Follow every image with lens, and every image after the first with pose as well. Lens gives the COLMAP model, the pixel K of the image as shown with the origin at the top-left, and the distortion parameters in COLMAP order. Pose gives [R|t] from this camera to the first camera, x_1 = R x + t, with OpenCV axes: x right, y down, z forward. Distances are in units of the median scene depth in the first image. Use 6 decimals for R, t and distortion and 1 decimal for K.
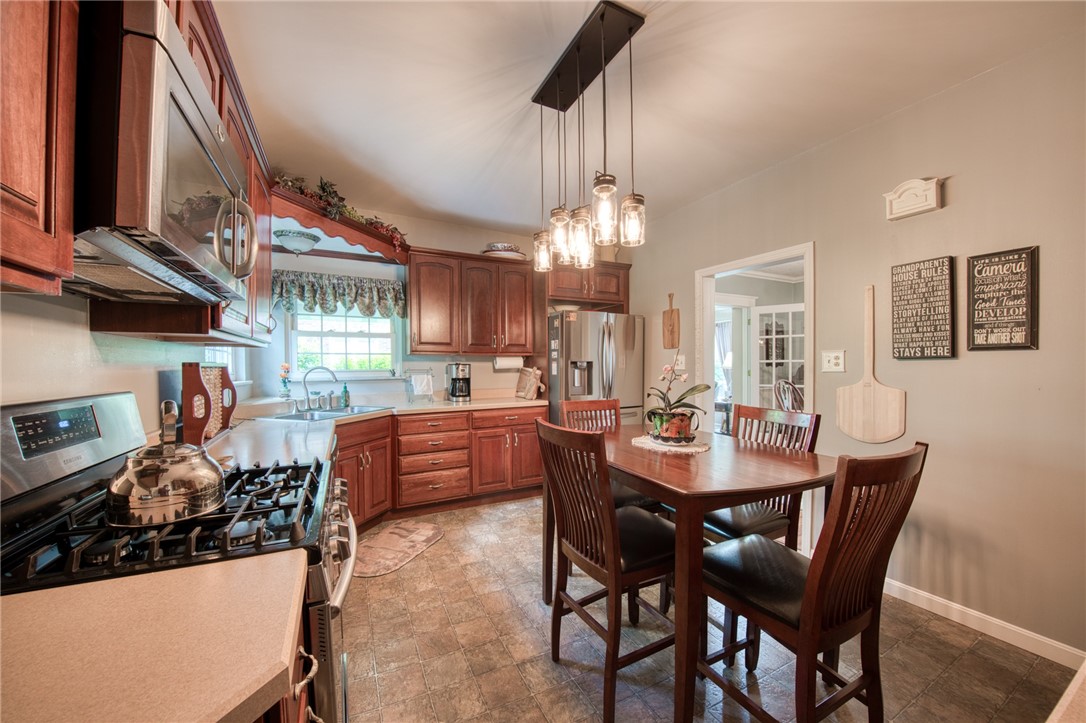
lens RADIAL K [[385.6, 0, 549.3], [0, 385.6, 364.2], [0, 0, 1]] dist [-0.011599, -0.000103]
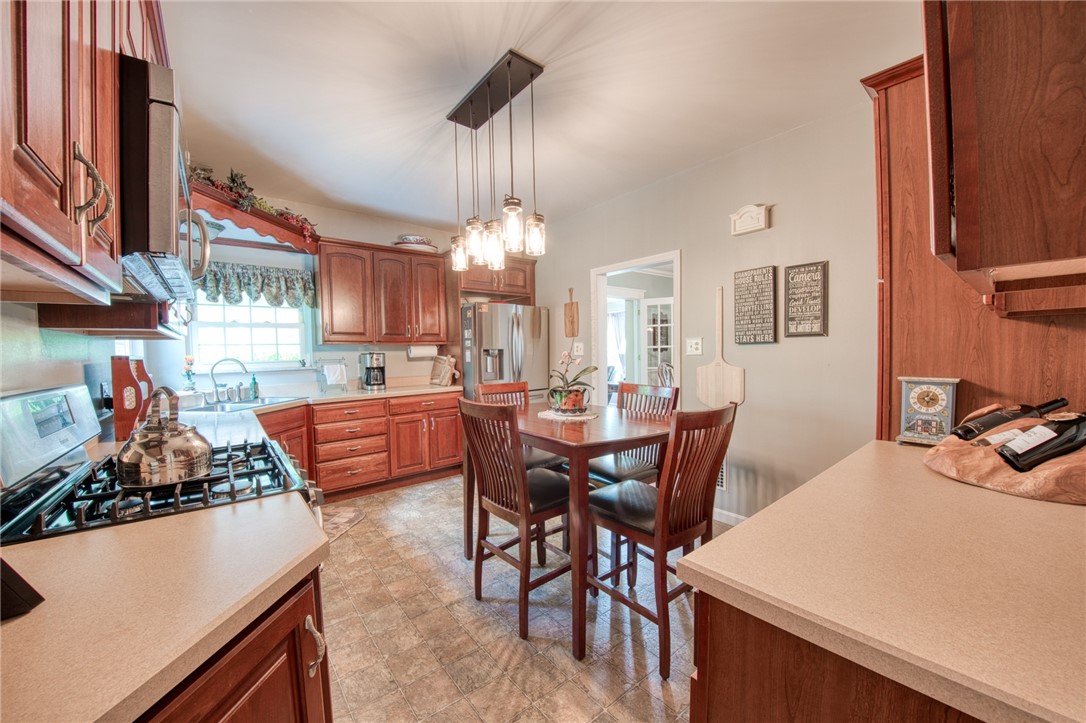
lens RADIAL K [[385.3, 0, 543.0], [0, 385.3, 361.5], [0, 0, 1]] dist [-0.031586, -0.000077]
pose [[0.976021, -0.020106, 0.216747, -0.019351], [0.014472, 0.999516, 0.027548, -0.000034], [-0.217196, -0.023751, 0.975839, -0.121463]]
